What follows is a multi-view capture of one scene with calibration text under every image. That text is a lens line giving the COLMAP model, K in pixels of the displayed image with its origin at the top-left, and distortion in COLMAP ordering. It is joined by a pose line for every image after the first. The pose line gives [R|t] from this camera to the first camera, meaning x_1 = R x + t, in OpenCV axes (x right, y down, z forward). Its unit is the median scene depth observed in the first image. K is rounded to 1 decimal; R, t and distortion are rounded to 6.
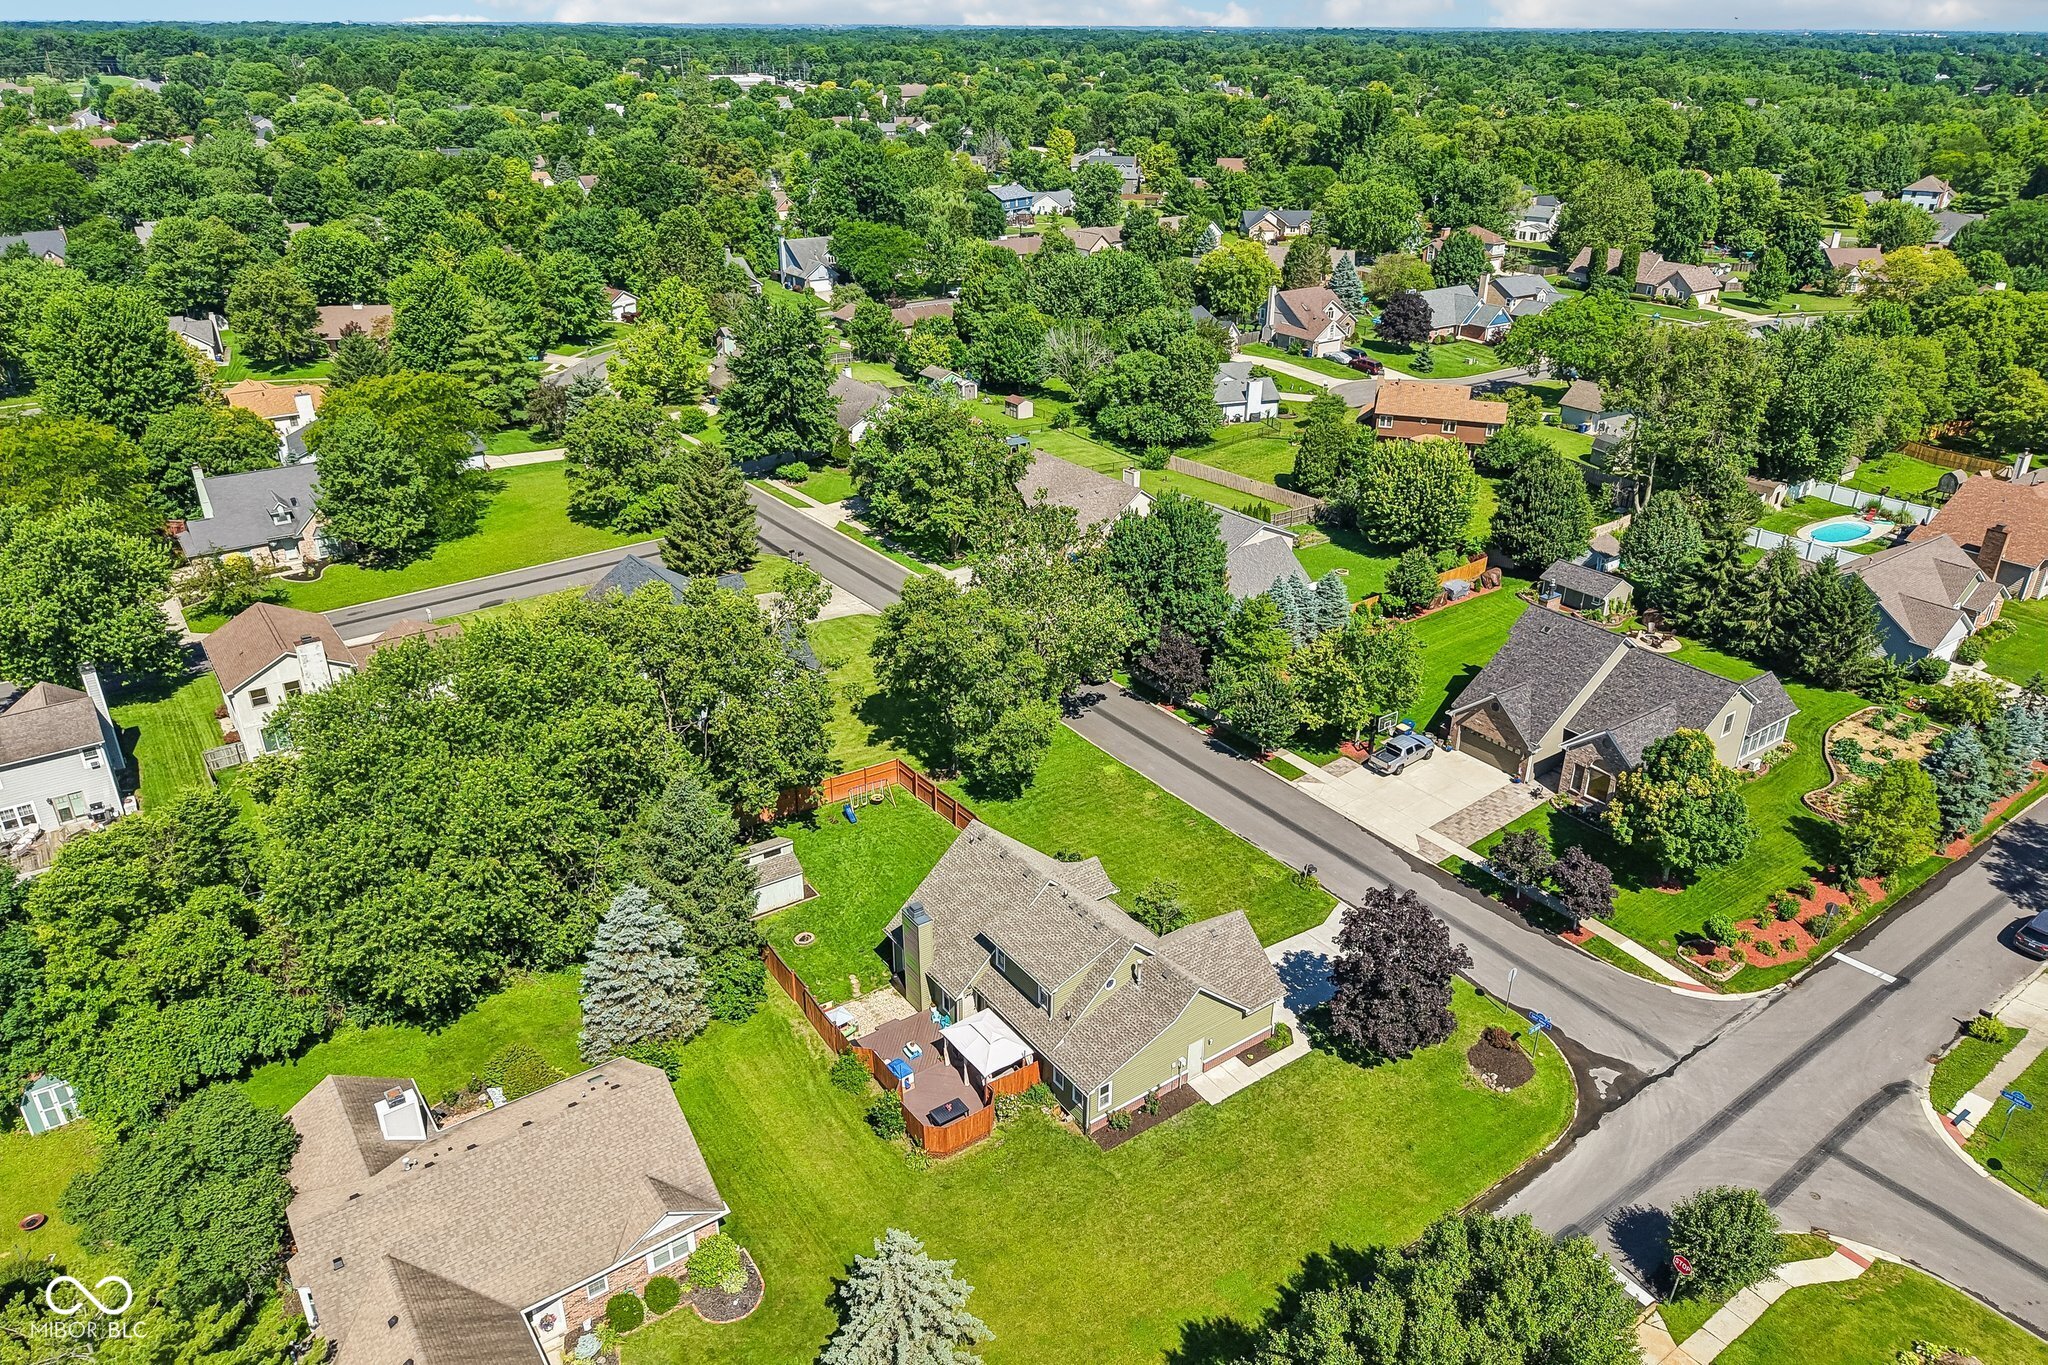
lens RADIAL K [[1370.4, 0, 1025.1], [0, 1370.4, 671.8], [0, 0, 1]] dist [0.015755, -0.022899]
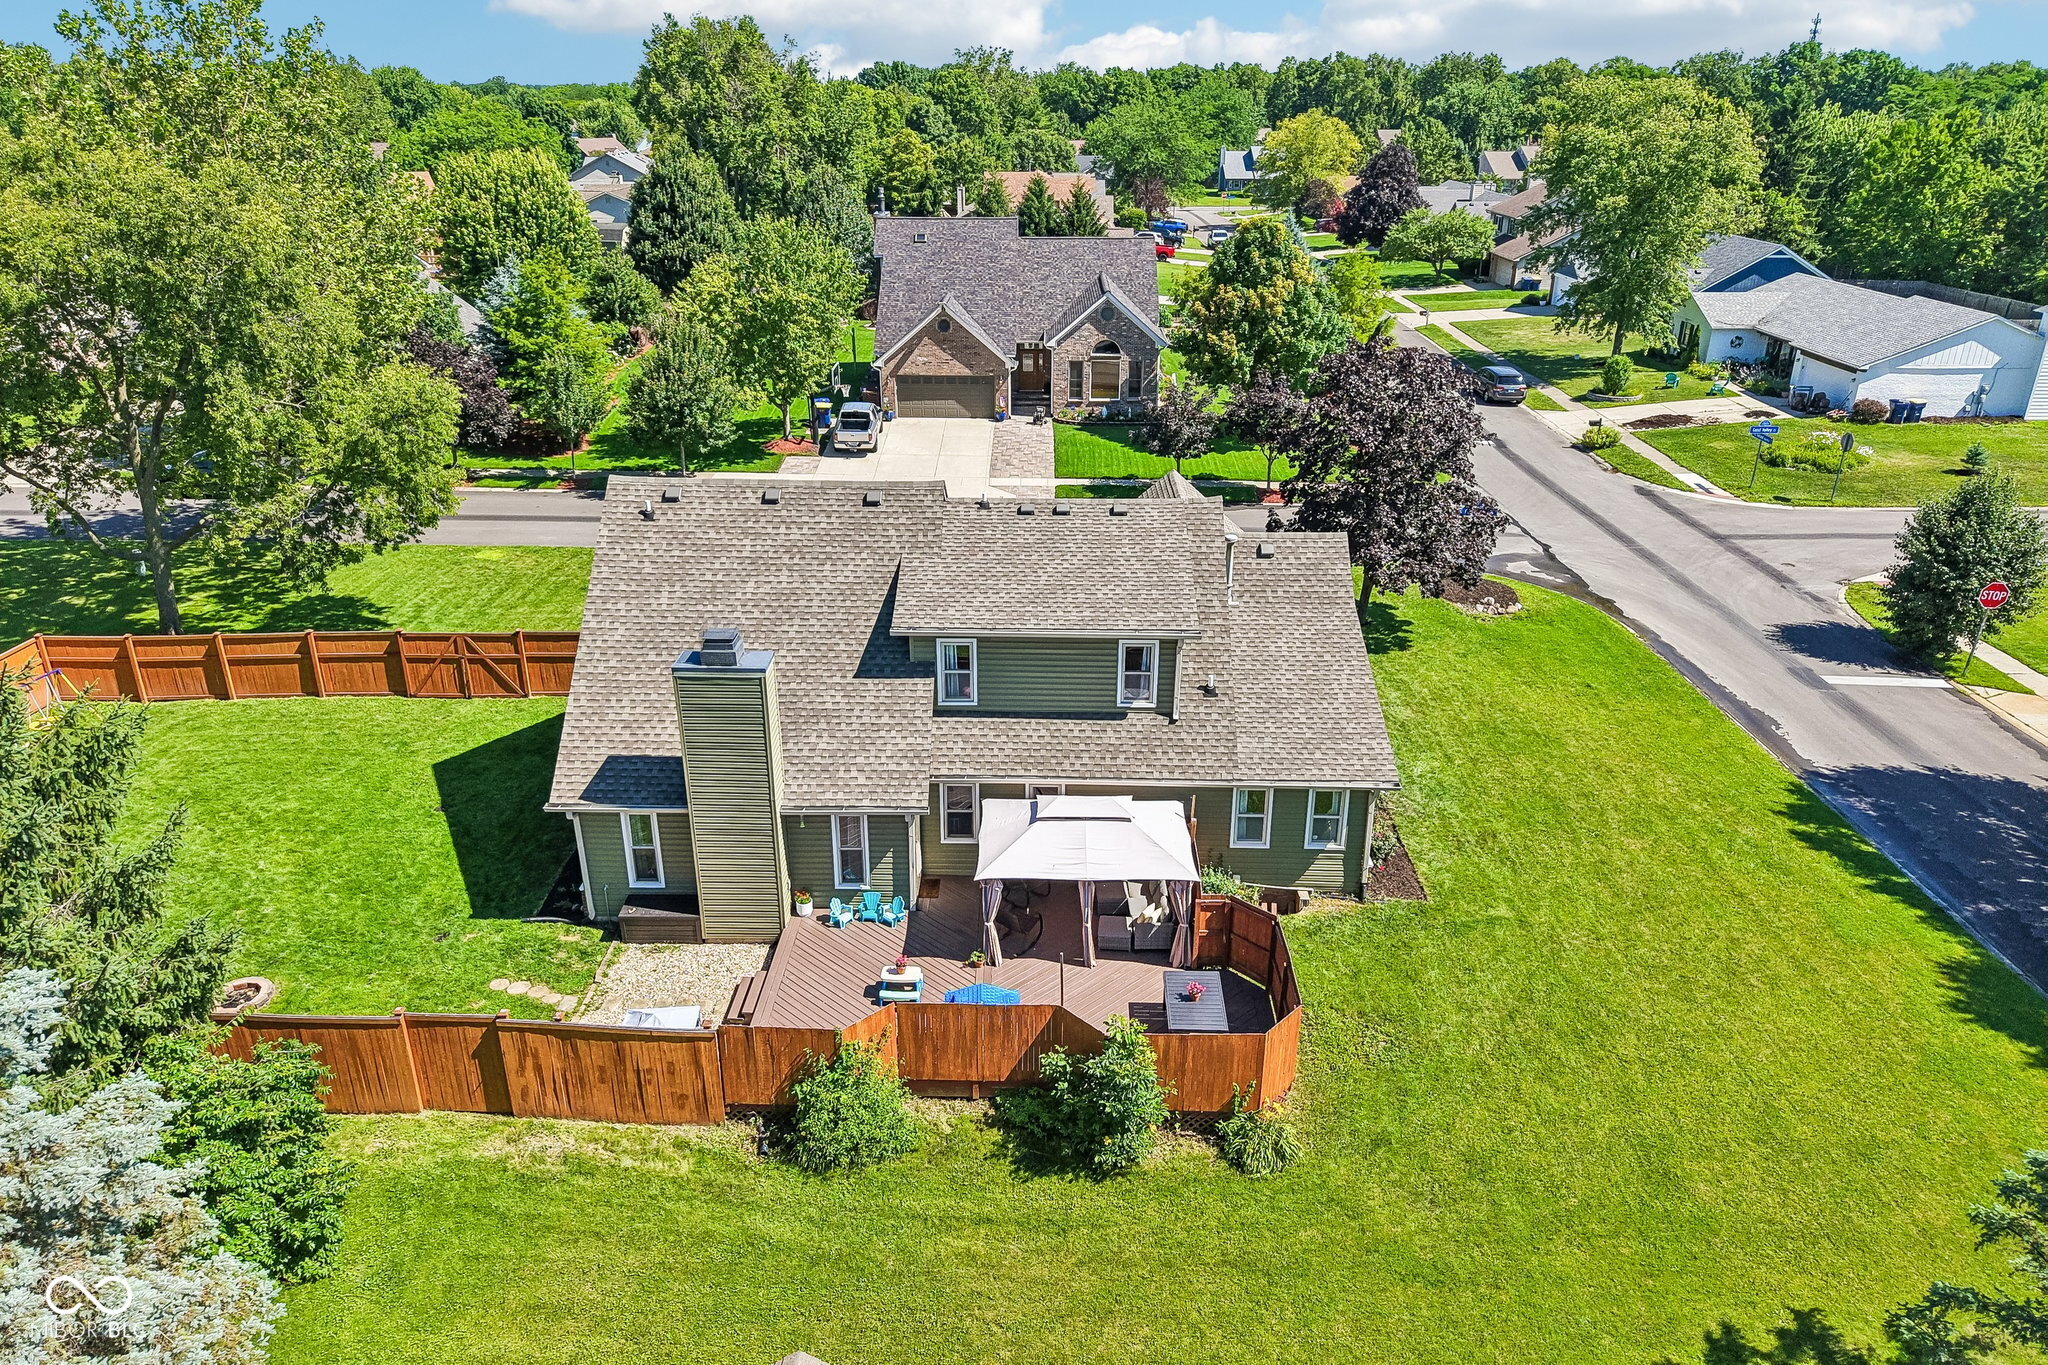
lens RADIAL K [[1370.4, 0, 1022.9], [0, 1370.4, 673.5], [0, 0, 1]] dist [0.015755, -0.022899]
pose [[0.597341, -0.317216, 0.736586, -0.201984], [0.344289, 0.930941, 0.121711, 0.112840], [-0.724326, 0.180895, 0.665303, 0.489091]]
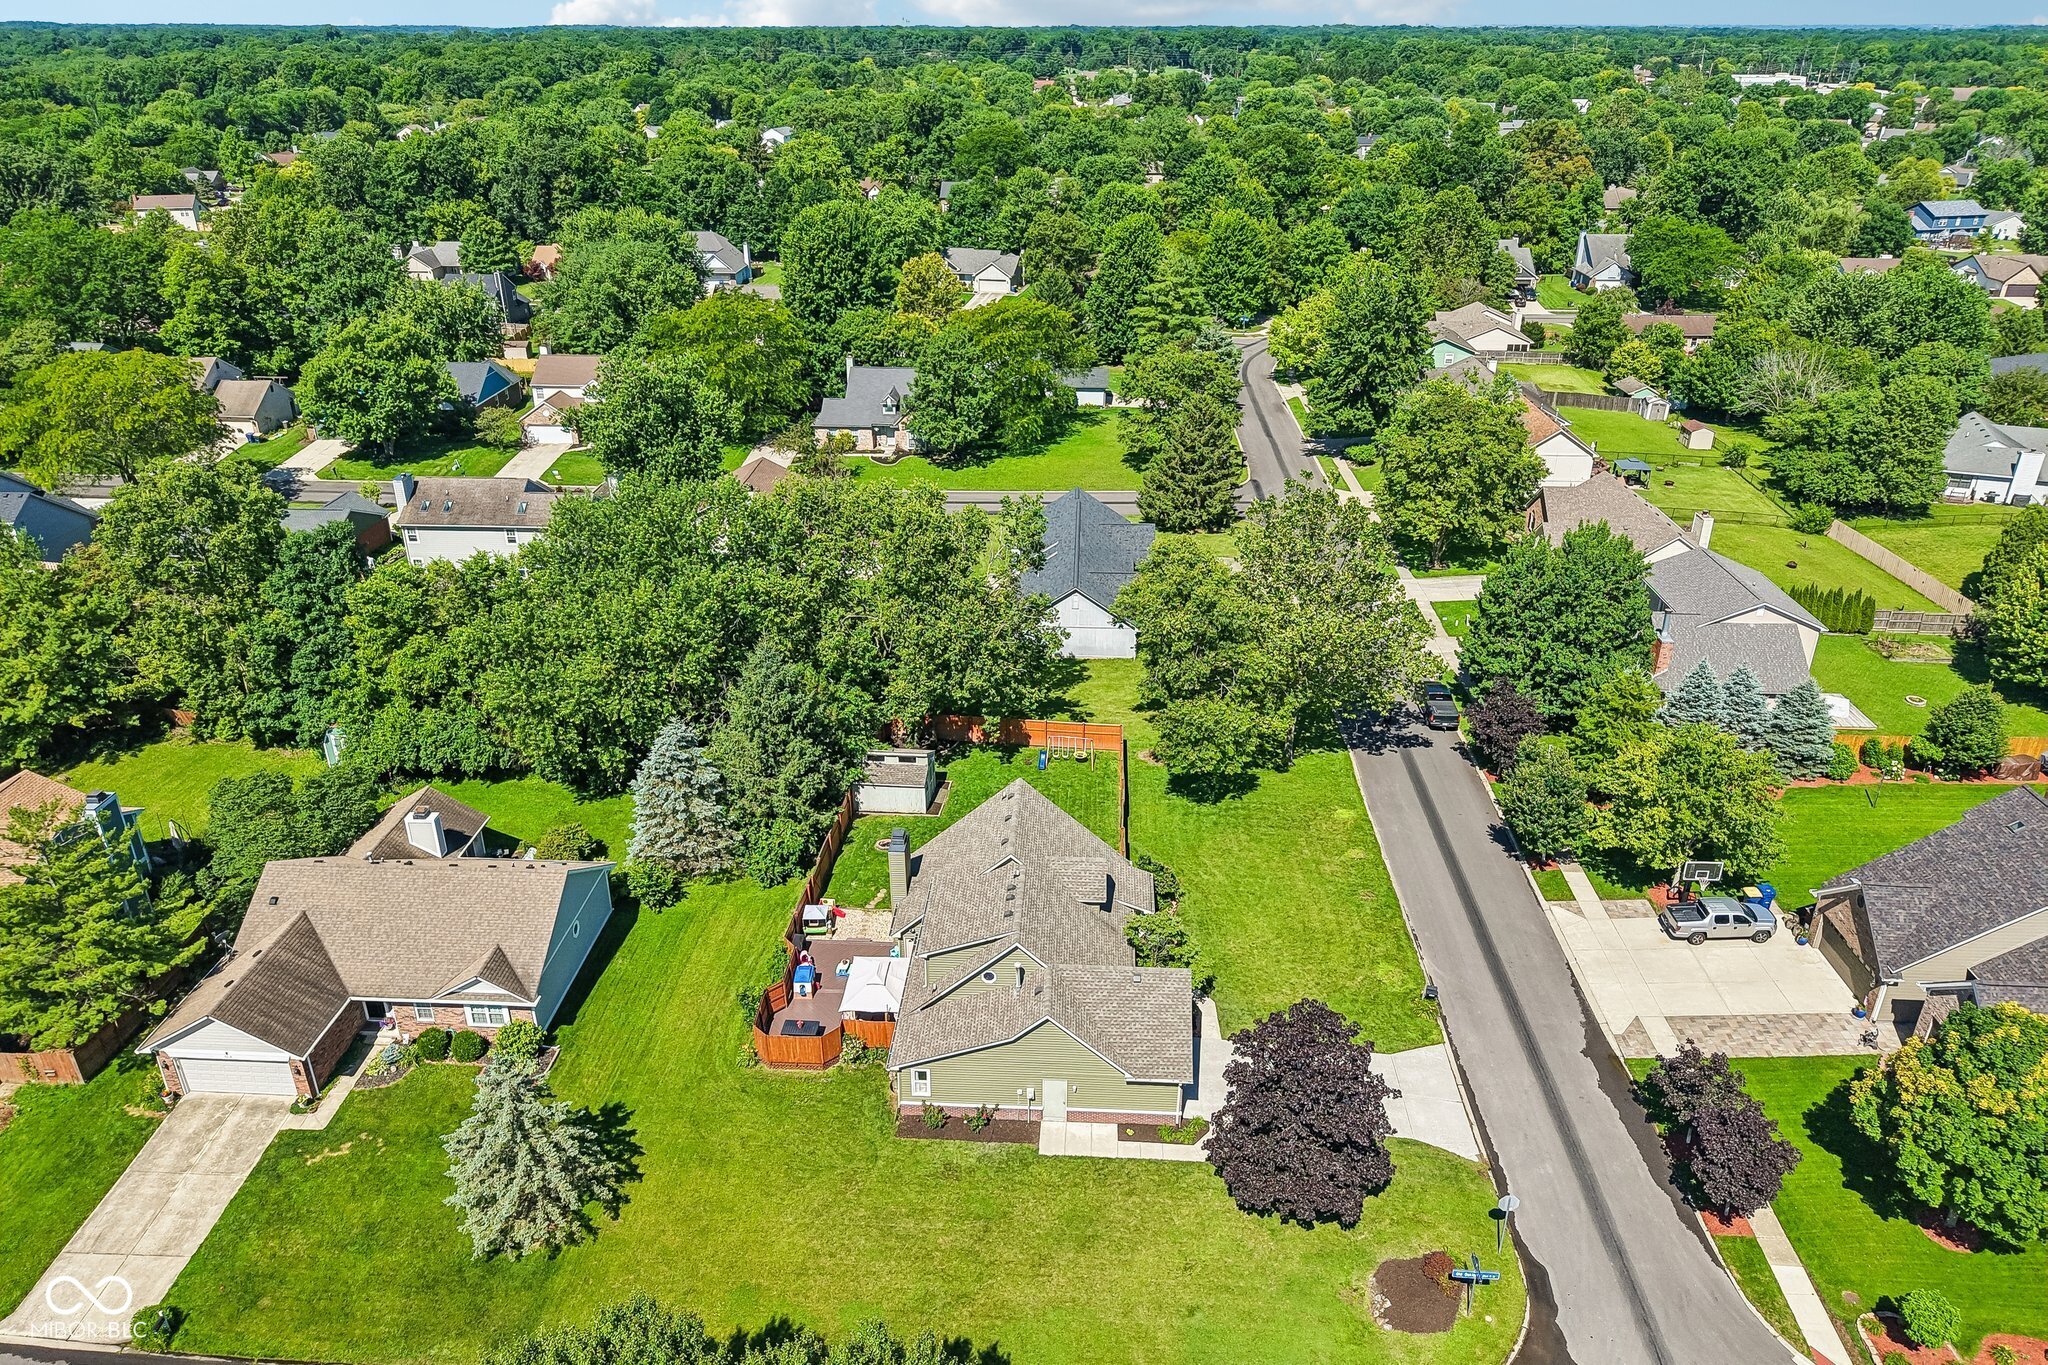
lens RADIAL K [[1370.4, 0, 1023.4], [0, 1370.4, 677.6], [0, 0, 1]] dist [0.015755, -0.022899]
pose [[0.777324, 0.263998, -0.571028, 0.352428], [-0.263208, 0.960903, 0.085947, -0.028783], [0.571392, 0.083491, 0.816419, 0.171316]]
